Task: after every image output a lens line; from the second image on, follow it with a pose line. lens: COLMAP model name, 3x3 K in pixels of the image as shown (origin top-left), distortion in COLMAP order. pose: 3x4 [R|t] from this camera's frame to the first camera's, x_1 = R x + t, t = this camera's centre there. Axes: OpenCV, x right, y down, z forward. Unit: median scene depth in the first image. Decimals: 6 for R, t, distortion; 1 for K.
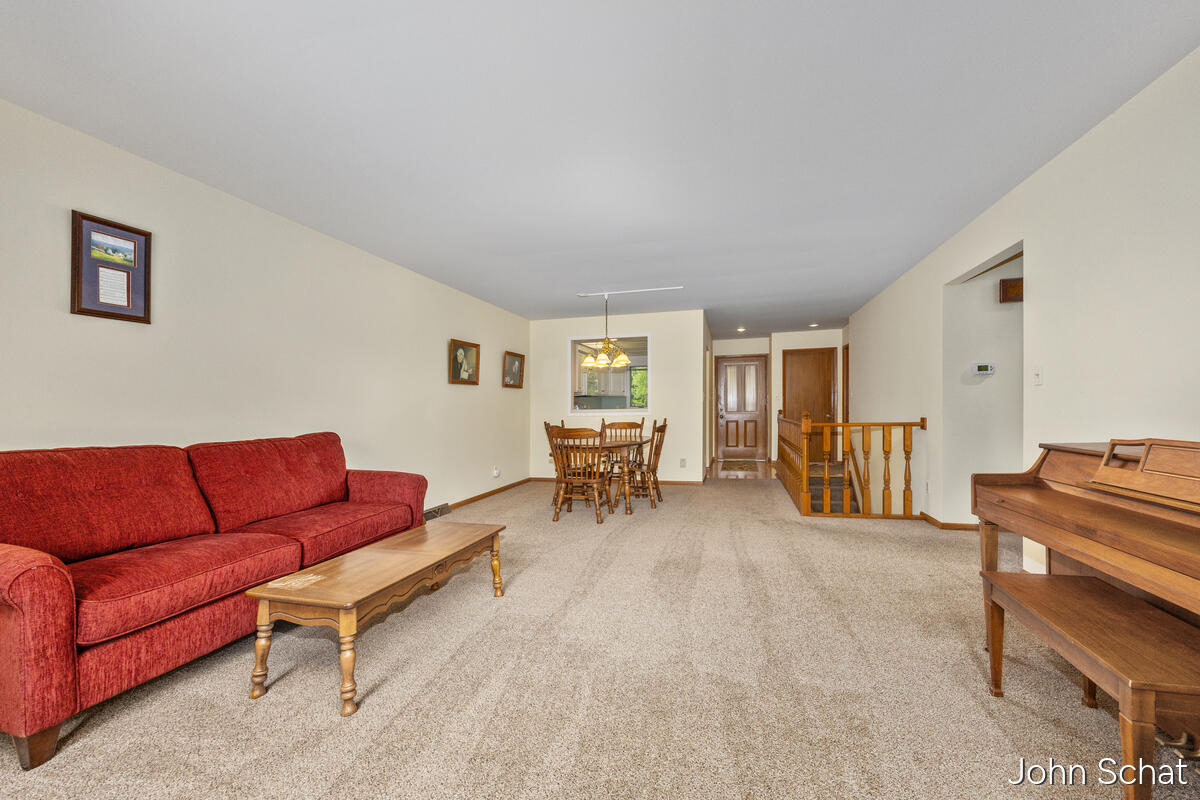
lens RADIAL K [[478.2, 0, 605.3], [0, 478.2, 406.2], [0, 0, 1]] dist [-0.008144, 0.000891]
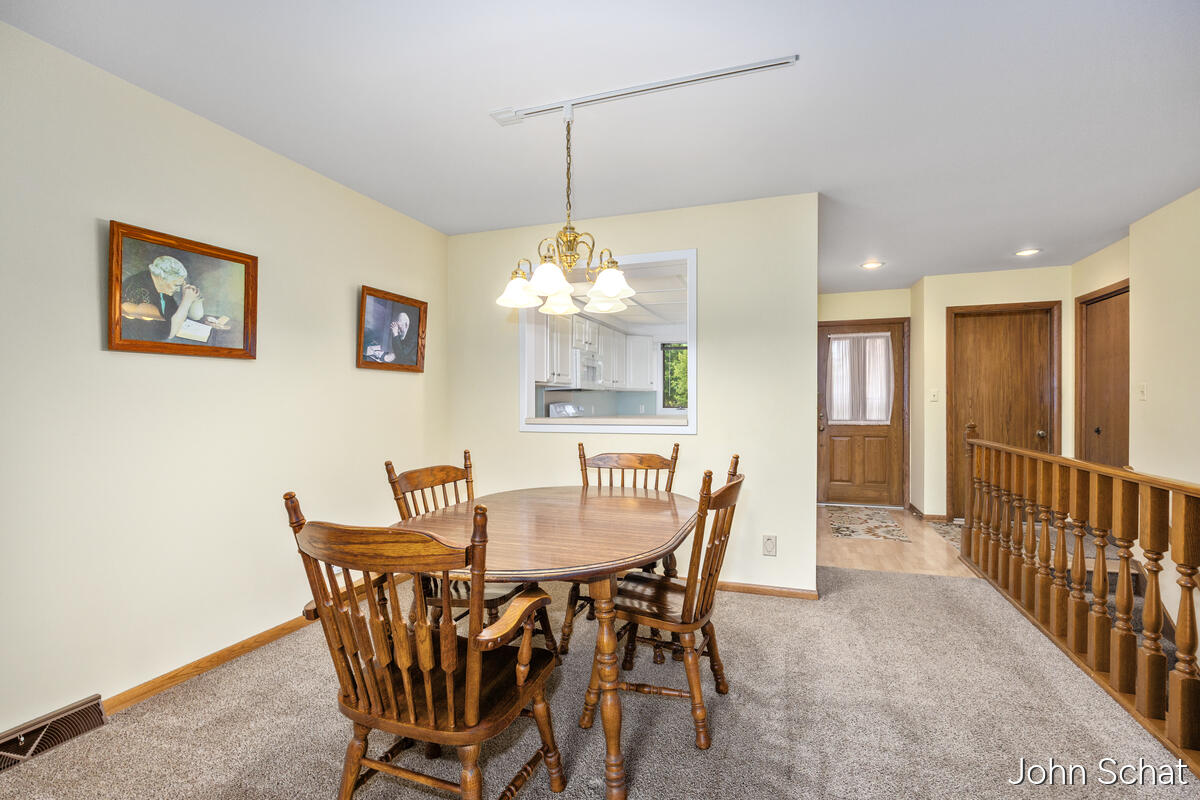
lens RADIAL K [[541.8, 0, 604.1], [0, 541.8, 408.0], [0, 0, 1]] dist [-0.013741, -0.000151]
pose [[0.997012, 0.011467, -0.076393, 0.051683], [-0.010637, 0.999880, 0.011265, -0.011286], [0.076513, -0.010418, 0.997014, 0.526738]]
